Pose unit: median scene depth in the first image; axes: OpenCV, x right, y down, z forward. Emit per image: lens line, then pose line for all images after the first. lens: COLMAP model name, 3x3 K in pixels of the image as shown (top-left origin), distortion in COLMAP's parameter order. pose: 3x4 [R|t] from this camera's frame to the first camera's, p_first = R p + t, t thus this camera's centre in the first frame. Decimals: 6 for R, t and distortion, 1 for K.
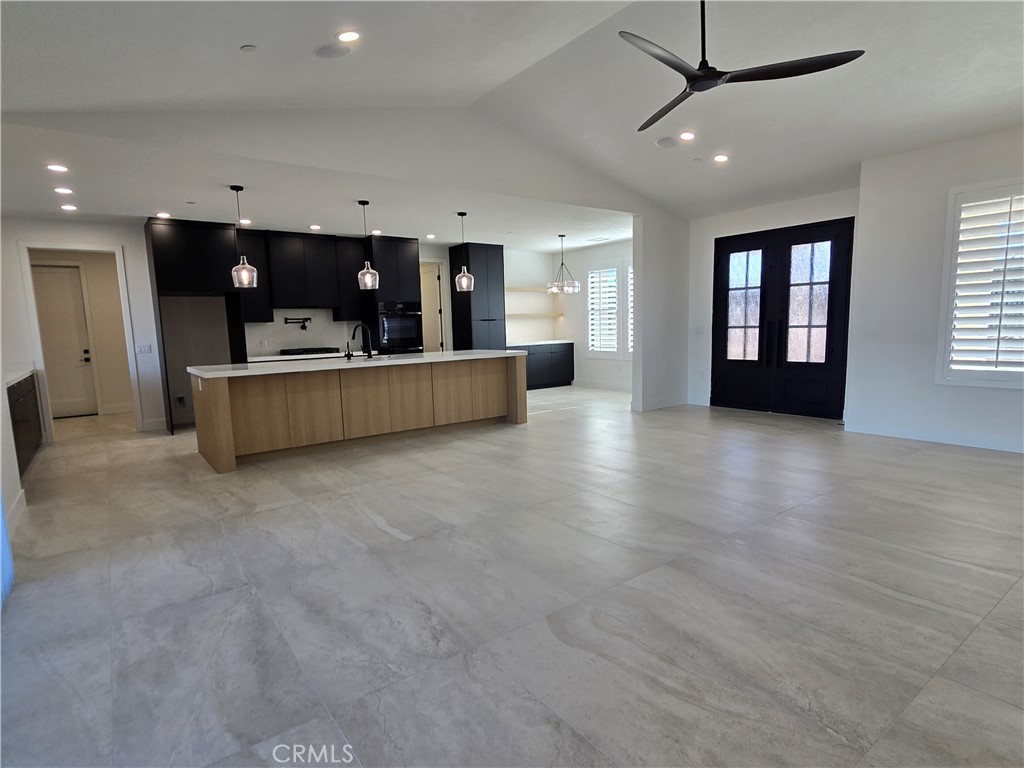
lens RADIAL K [[532.3, 0, 498.6], [0, 532.3, 395.9], [0, 0, 1]] dist [-0.002282, -0.000627]
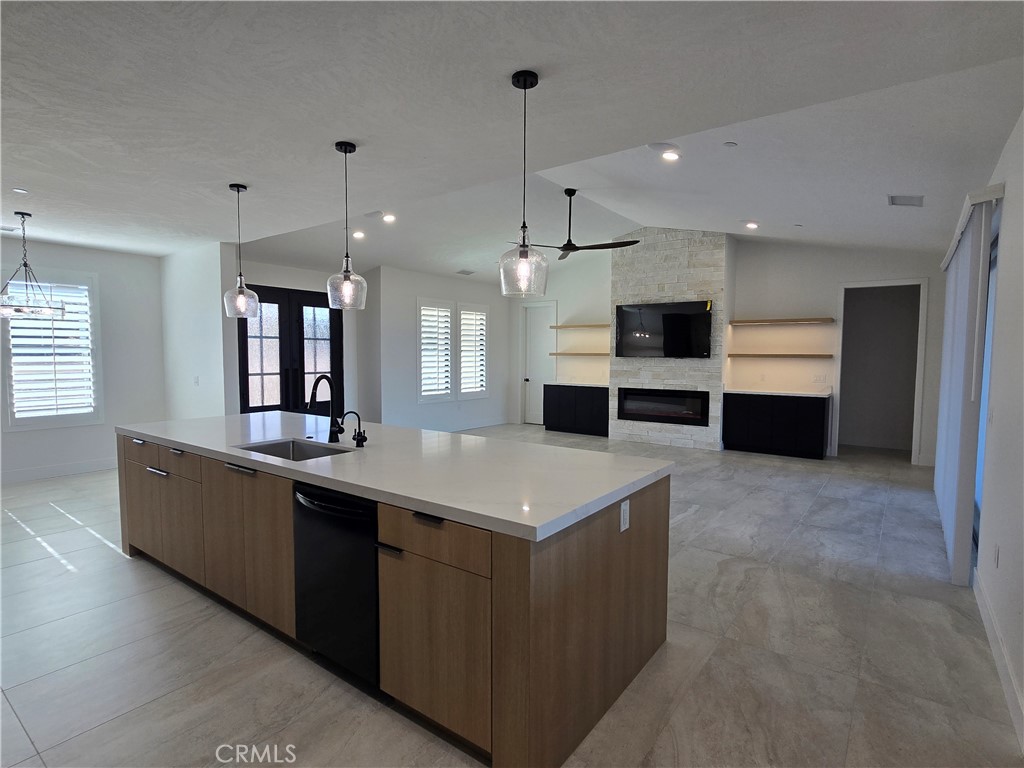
lens RADIAL K [[532.3, 0, 507.4], [0, 532.3, 386.4], [0, 0, 1]] dist [-0.002282, -0.000627]
pose [[-0.286871, -0.032660, 0.957412, -0.783400], [0.130376, 0.988789, 0.072795, -0.140511], [-0.949056, 0.145706, -0.279397, 0.993113]]
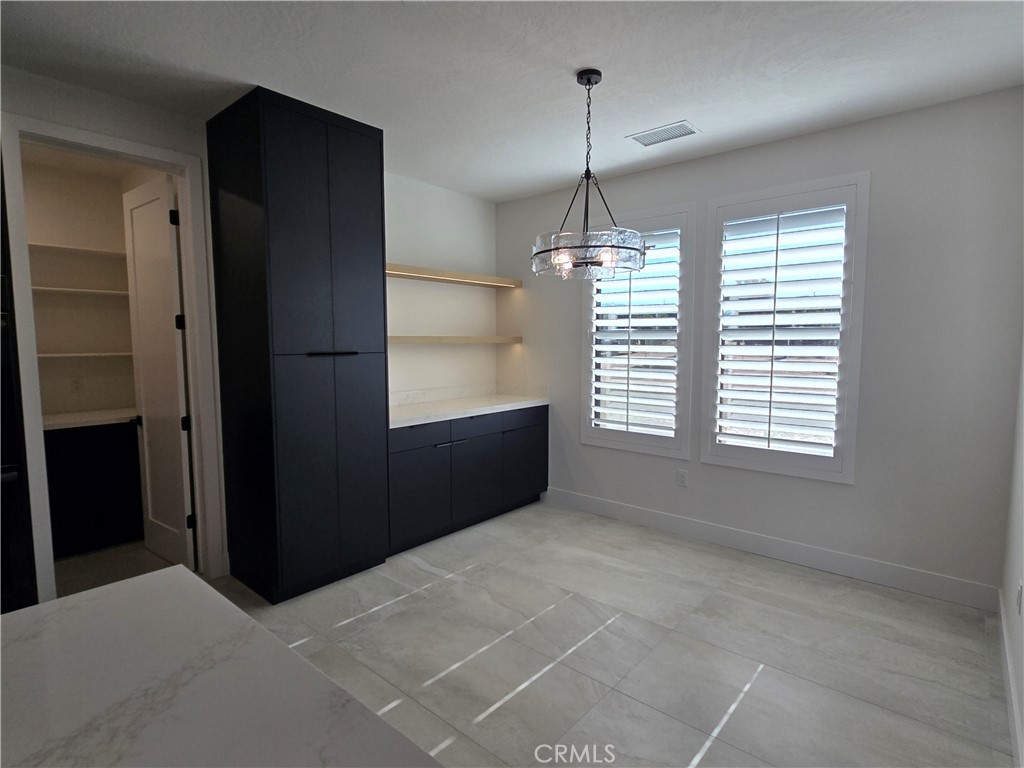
lens RADIAL K [[532.3, 0, 502.2], [0, 532.3, 385.4], [0, 0, 1]] dist [-0.002282, -0.000627]
pose [[0.976714, 0.010117, 0.214306, 0.018536], [0.000729, 0.998725, -0.050469, -0.166244], [-0.214544, 0.049450, 0.975462, 1.036720]]
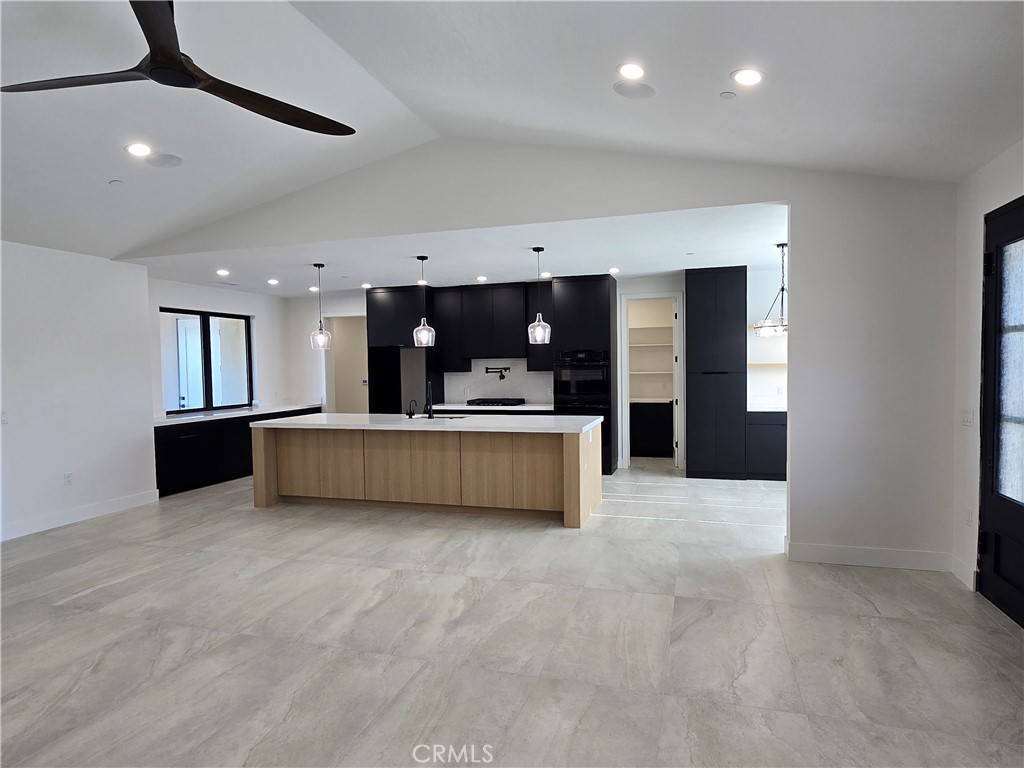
lens RADIAL K [[580.6, 0, 524.8], [0, 580.6, 389.1], [0, 0, 1]] dist [-0.006667, 0.000477]
pose [[0.612222, 0.052032, -0.788972, 0.671956], [-0.105716, 0.994260, -0.016462, -0.125502], [0.783587, 0.093485, 0.614209, 0.506464]]
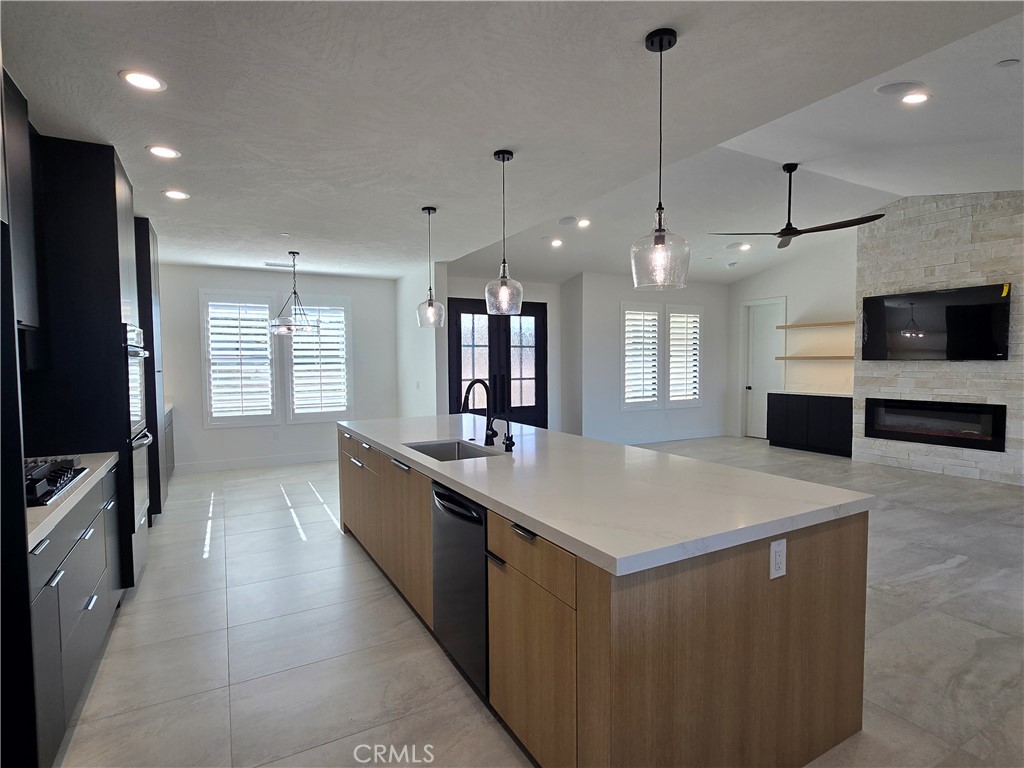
lens RADIAL K [[532.3, 0, 507.5], [0, 532.3, 387.0], [0, 0, 1]] dist [-0.002282, -0.000627]
pose [[0.134953, -0.021312, 0.990623, -0.760757], [0.135187, 0.990816, 0.002899, -0.127815], [-0.981587, 0.133528, 0.136594, 0.920056]]
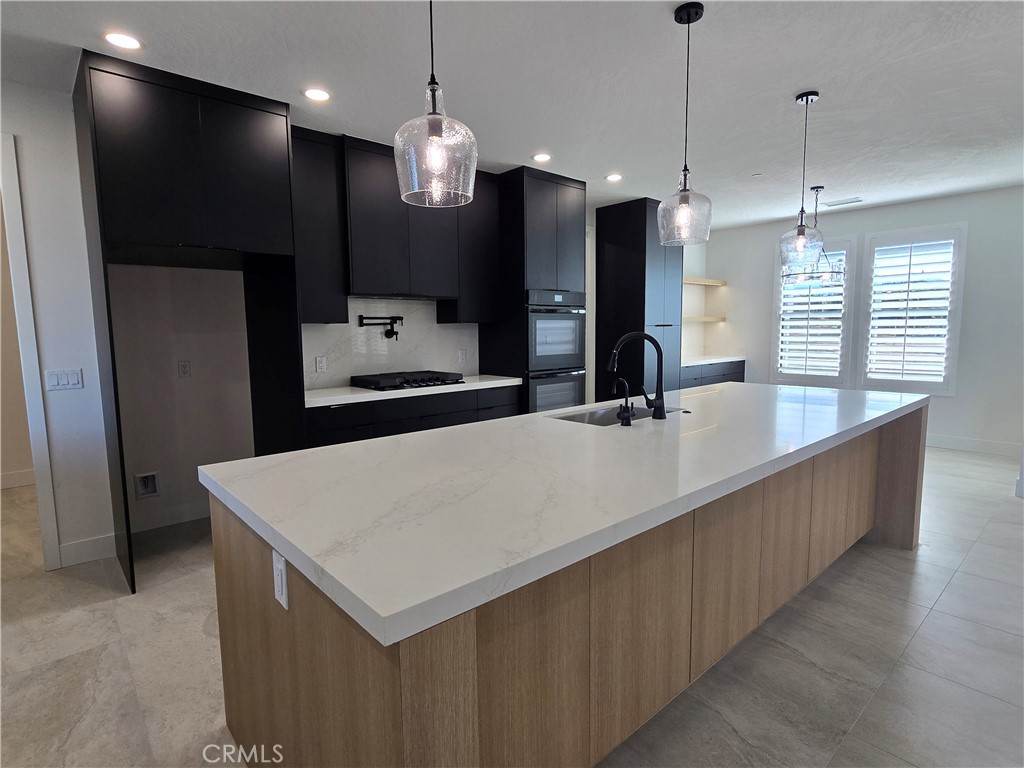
lens RADIAL K [[532.3, 0, 505.3], [0, 532.3, 383.0], [0, 0, 1]] dist [-0.002282, -0.000627]
pose [[0.996146, 0.008805, 0.087270, -0.398436], [-0.006383, 0.999588, -0.027988, -0.087894], [-0.087480, 0.027323, 0.995791, 0.618265]]
